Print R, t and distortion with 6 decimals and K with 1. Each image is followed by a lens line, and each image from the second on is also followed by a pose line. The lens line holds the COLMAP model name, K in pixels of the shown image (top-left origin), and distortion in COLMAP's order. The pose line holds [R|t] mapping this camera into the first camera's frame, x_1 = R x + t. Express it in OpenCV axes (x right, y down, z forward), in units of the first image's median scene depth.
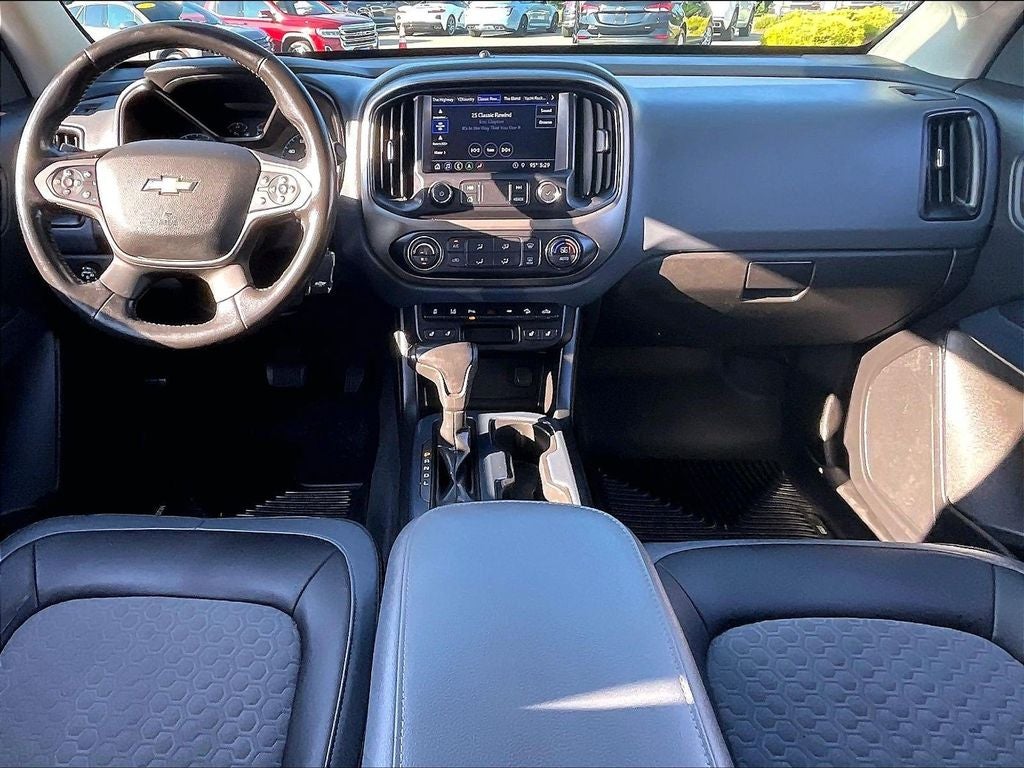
lens RADIAL K [[793.3, 0, 489.5], [0, 793.3, 434.9], [0, 0, 1]] dist [0.013960, -0.024751]
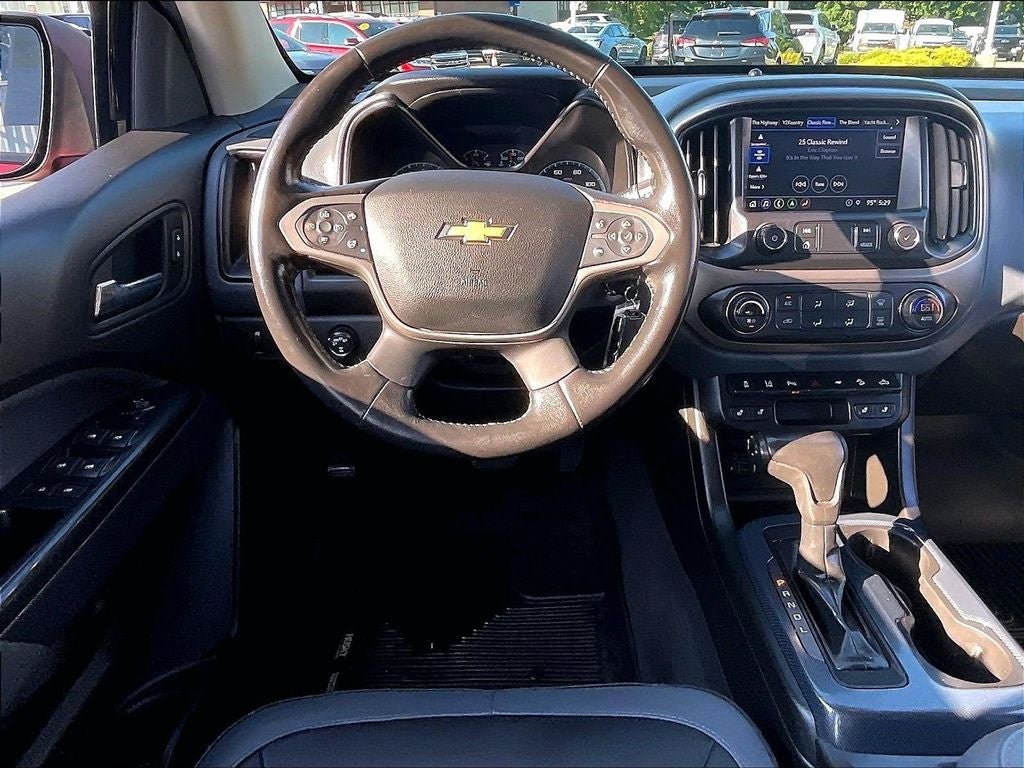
lens RADIAL K [[793.3, 0, 556.6], [0, 793.3, 370.7], [0, 0, 1]] dist [0.013960, -0.024751]
pose [[0.996452, -0.015439, 0.082731, -0.337477], [0.024441, 0.993749, -0.108927, -0.094024], [-0.080532, 0.110563, 0.990601, 0.257161]]
